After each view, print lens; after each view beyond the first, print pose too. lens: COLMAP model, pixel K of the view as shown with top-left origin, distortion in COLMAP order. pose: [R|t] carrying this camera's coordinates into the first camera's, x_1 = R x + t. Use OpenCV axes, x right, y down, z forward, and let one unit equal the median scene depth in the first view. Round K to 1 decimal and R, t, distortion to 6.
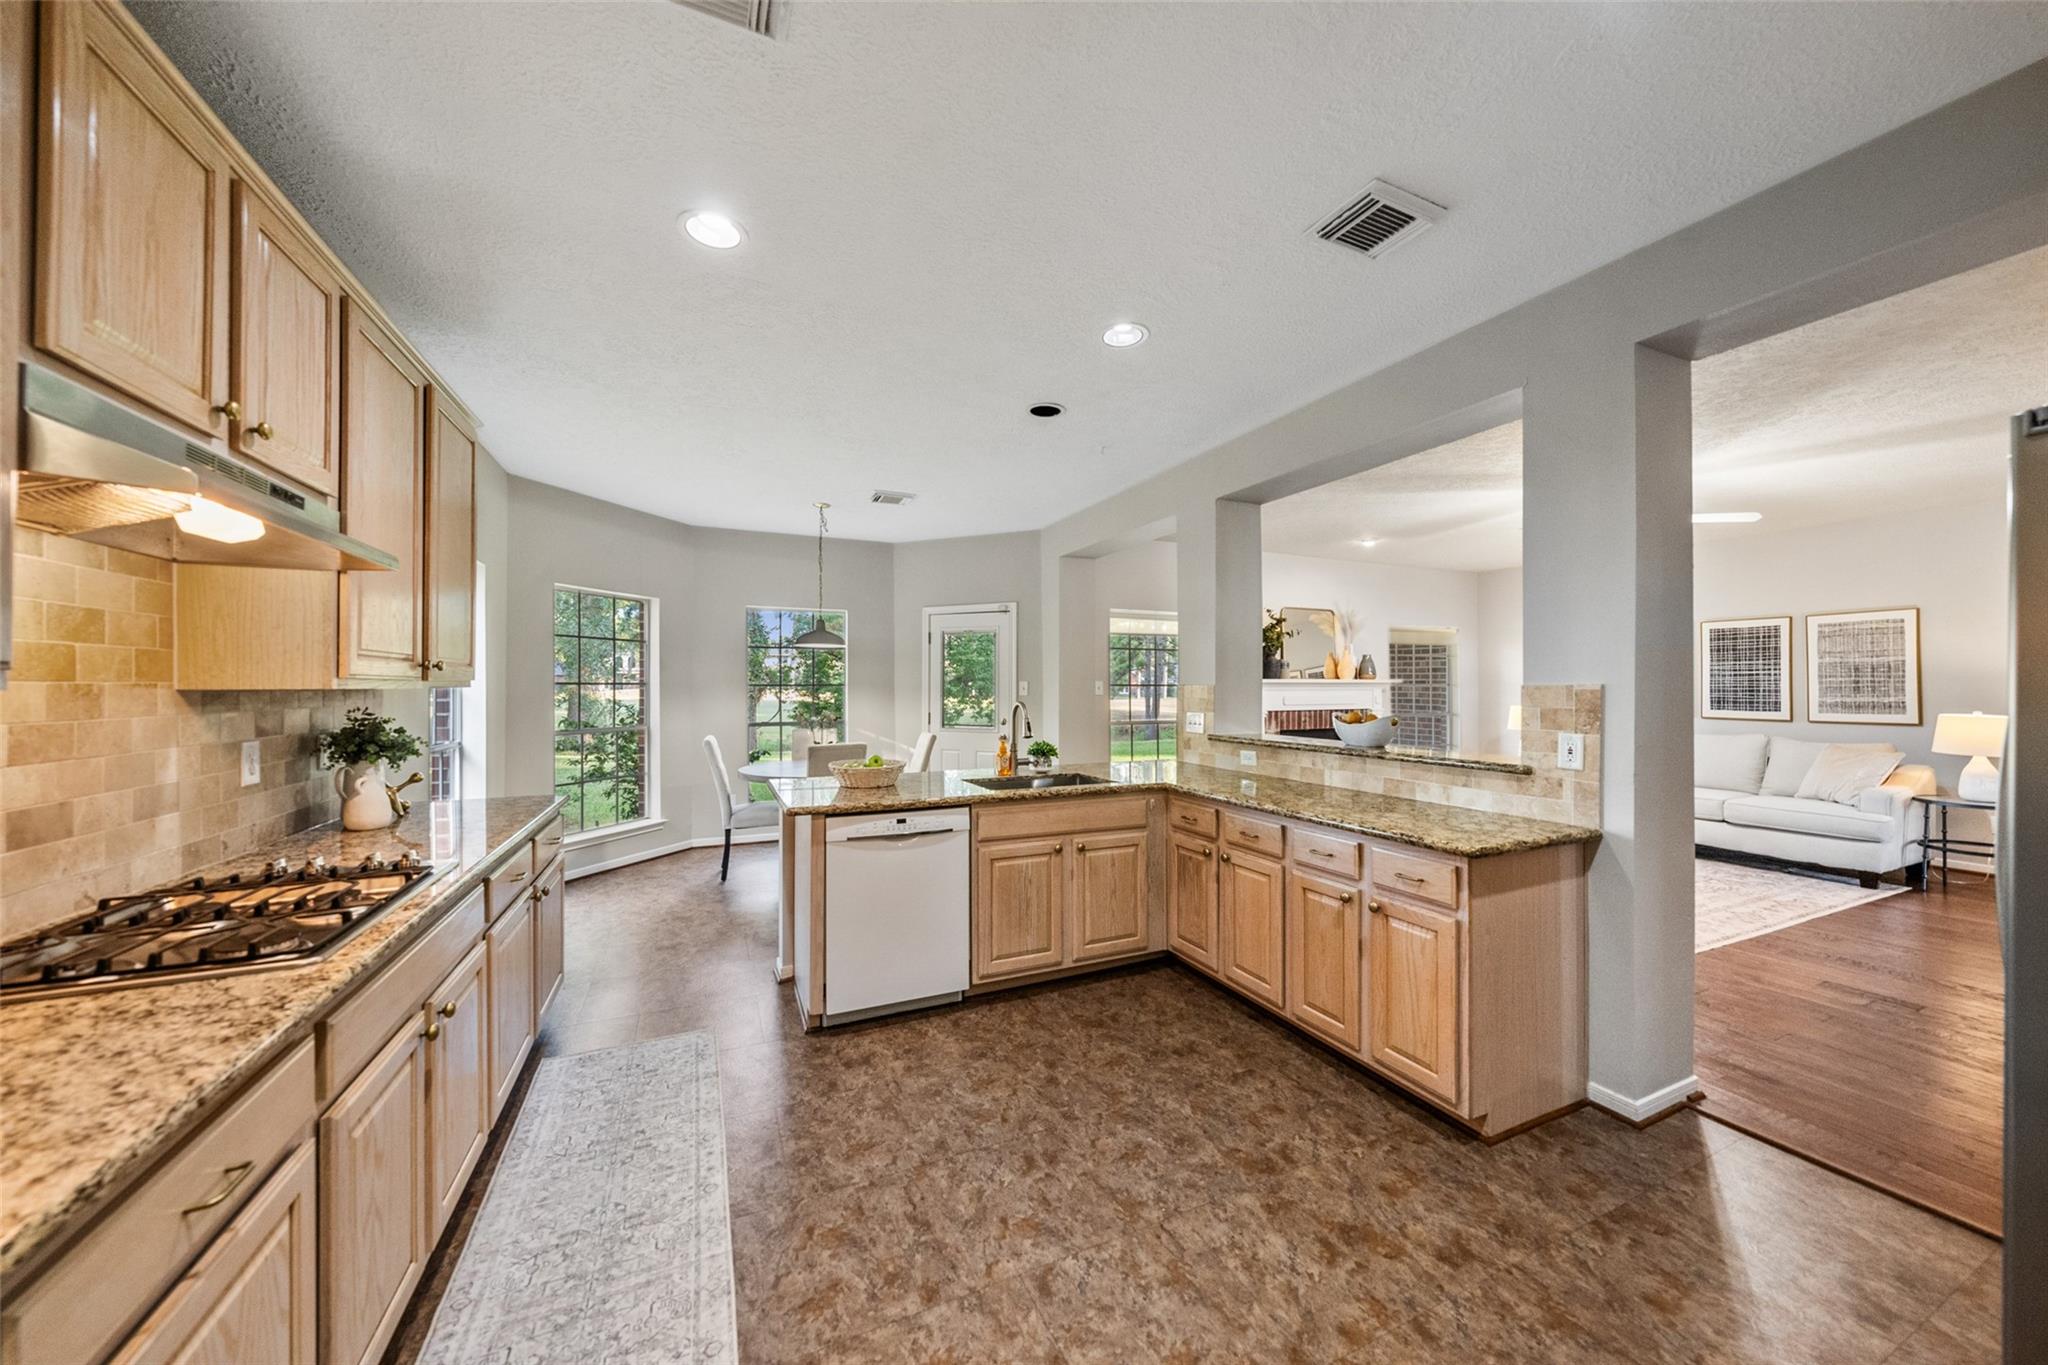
lens RADIAL K [[697.8, 0, 1017.2], [0, 697.8, 679.3], [0, 0, 1]] dist [-0.002158, 0.000282]
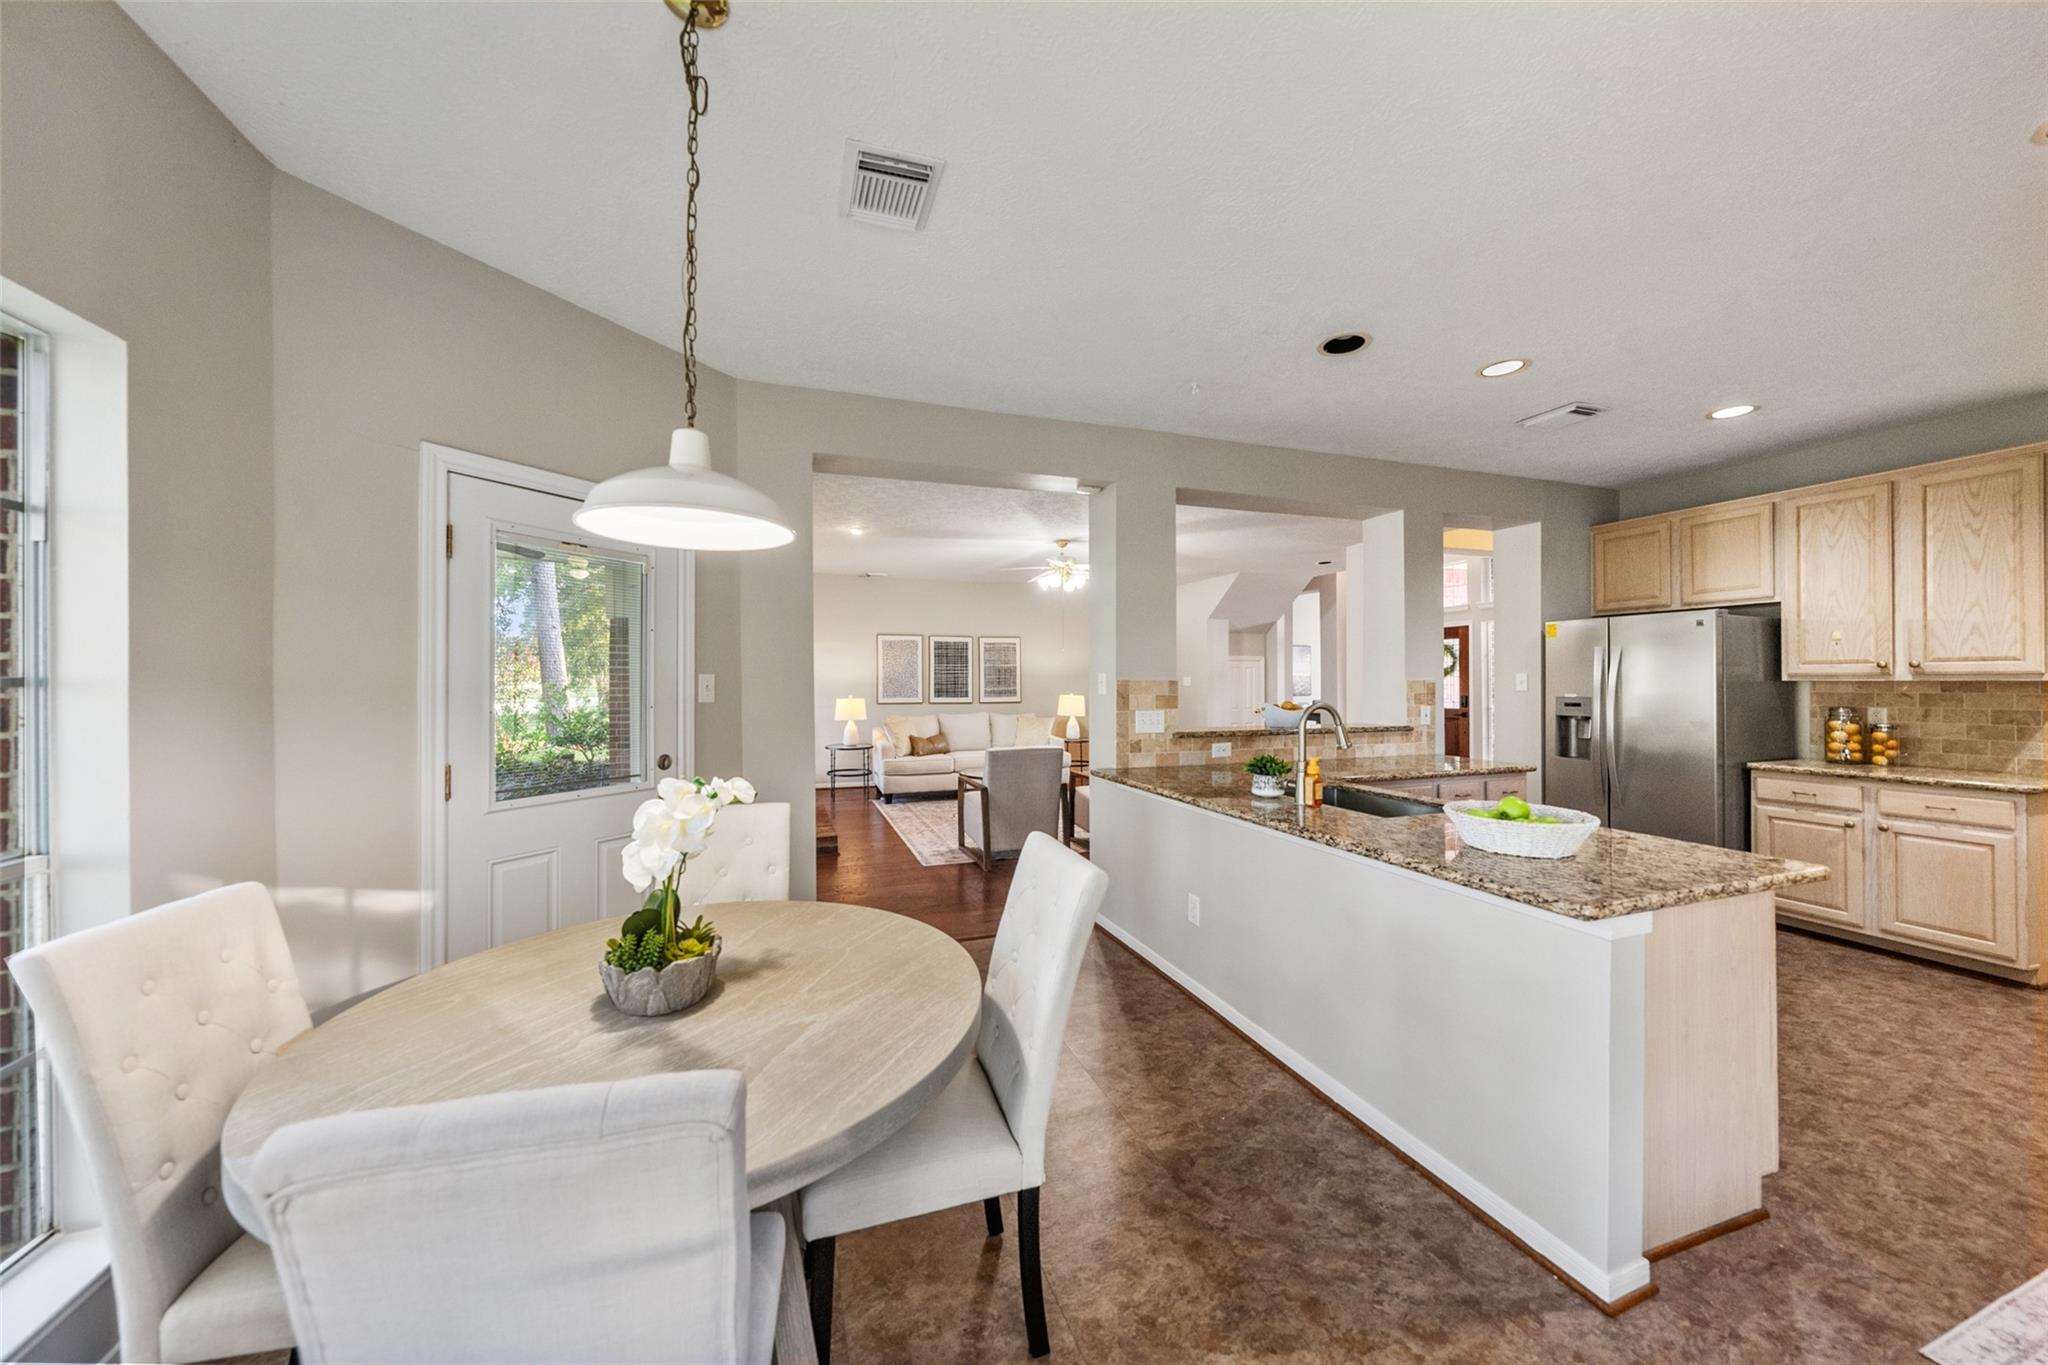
lens RADIAL K [[705.2, 0, 1017.8], [0, 705.2, 676.9], [0, 0, 1]] dist [-0.000860, 0.000623]
pose [[0.089116, 0.003560, 0.996015, -0.962766], [-0.007296, 0.999969, -0.002921, 0.010069], [-0.995995, -0.007006, 0.089139, 1.543896]]
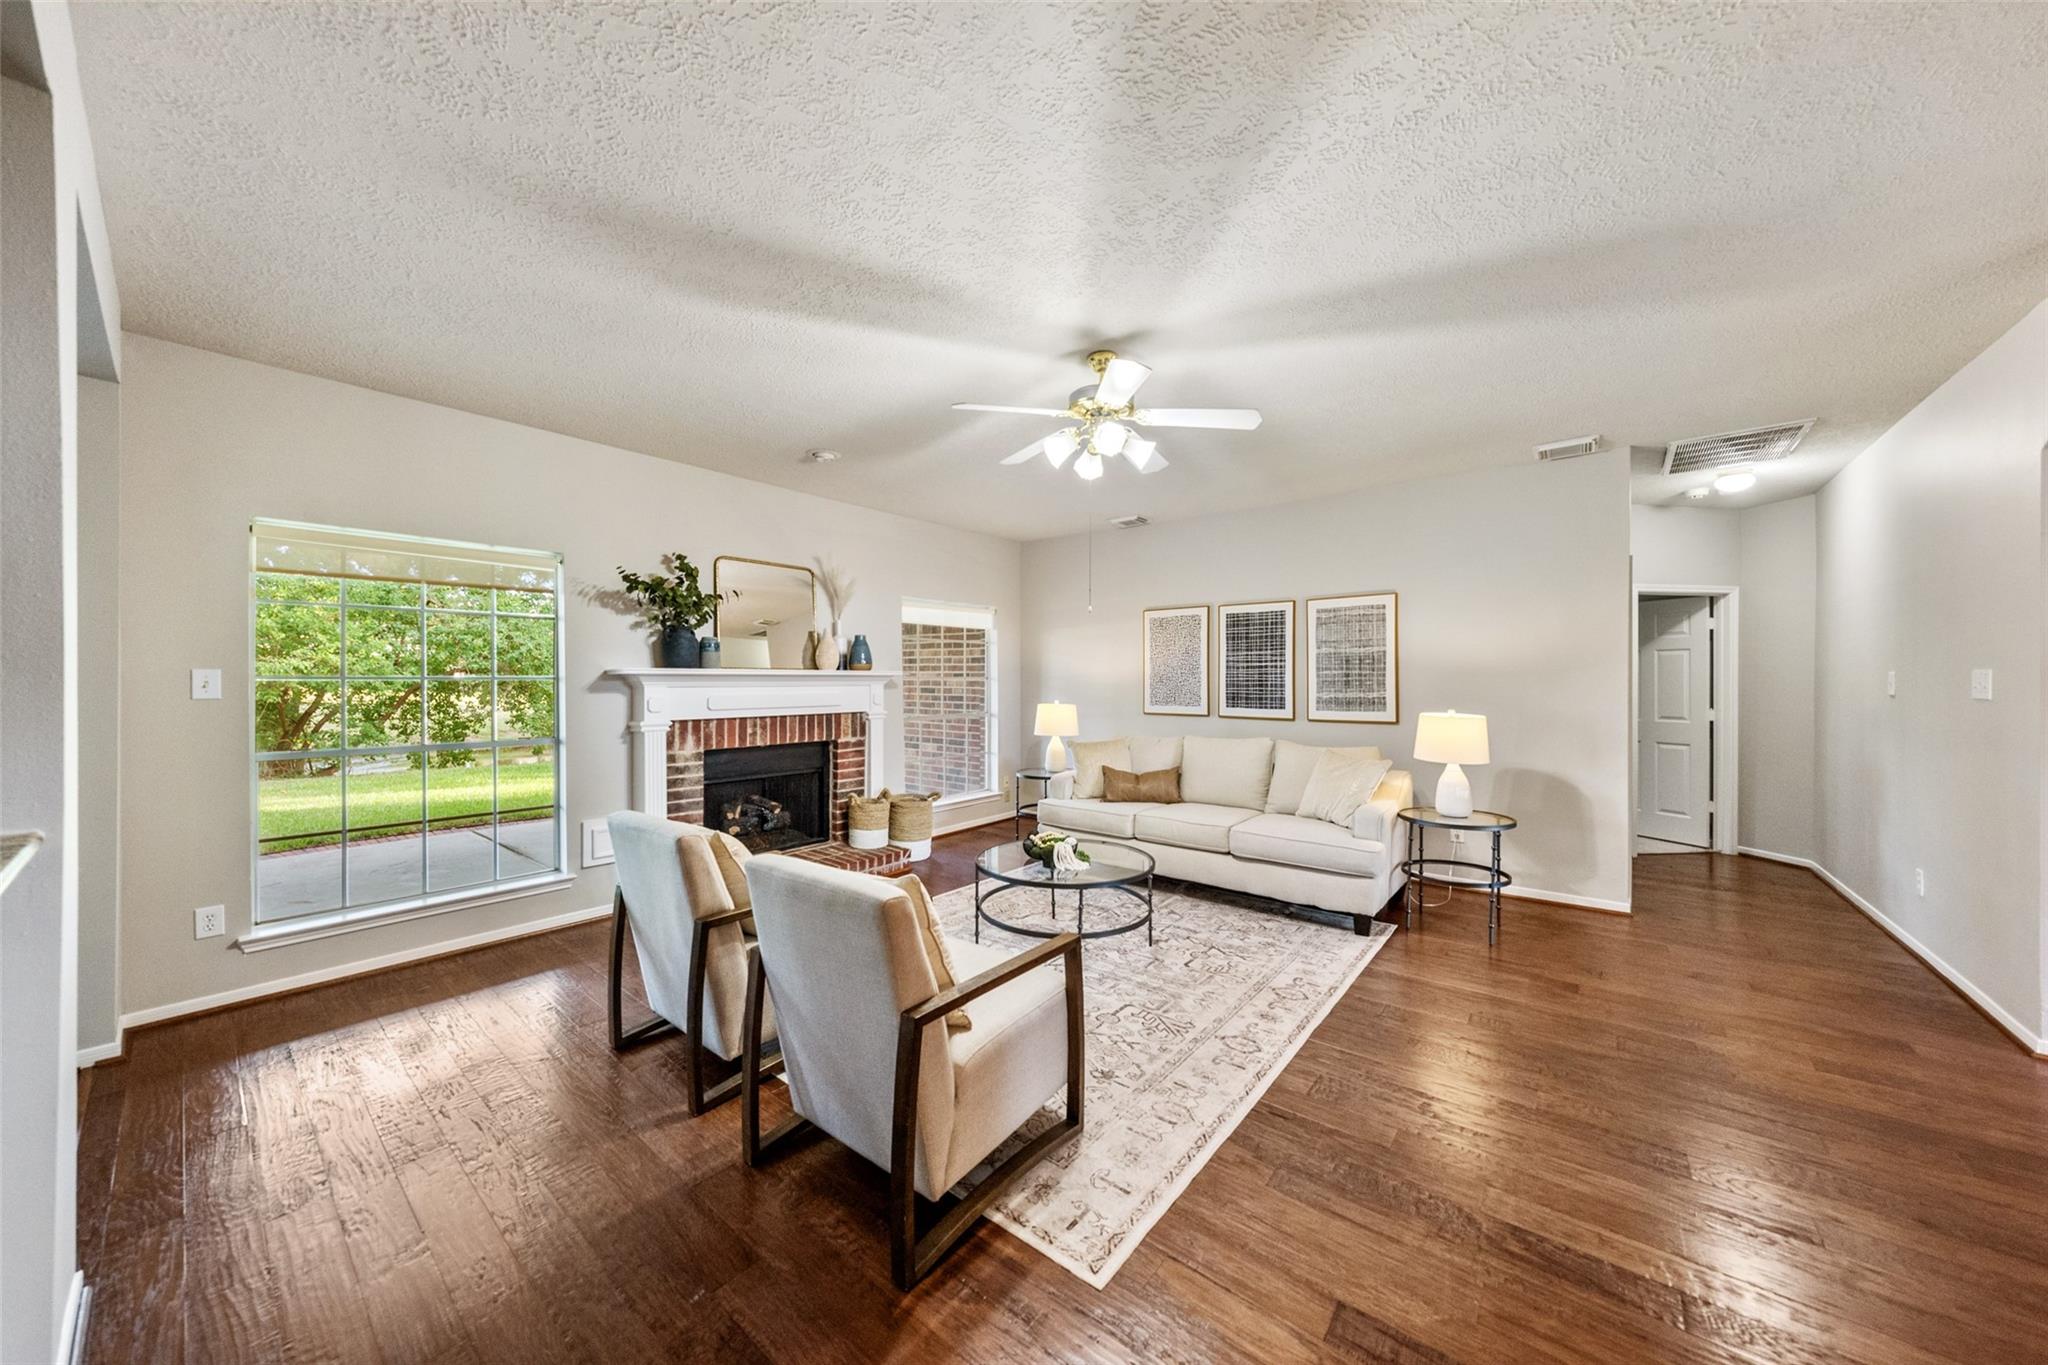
lens RADIAL K [[697.8, 0, 1017.2], [0, 697.8, 679.3], [0, 0, 1]] dist [-0.002158, 0.000282]
pose [[0.896760, 0.000648, 0.442517, 0.840993], [-0.004583, 0.999959, 0.007824, 0.007718], [-0.442493, -0.009044, 0.896726, 0.750748]]
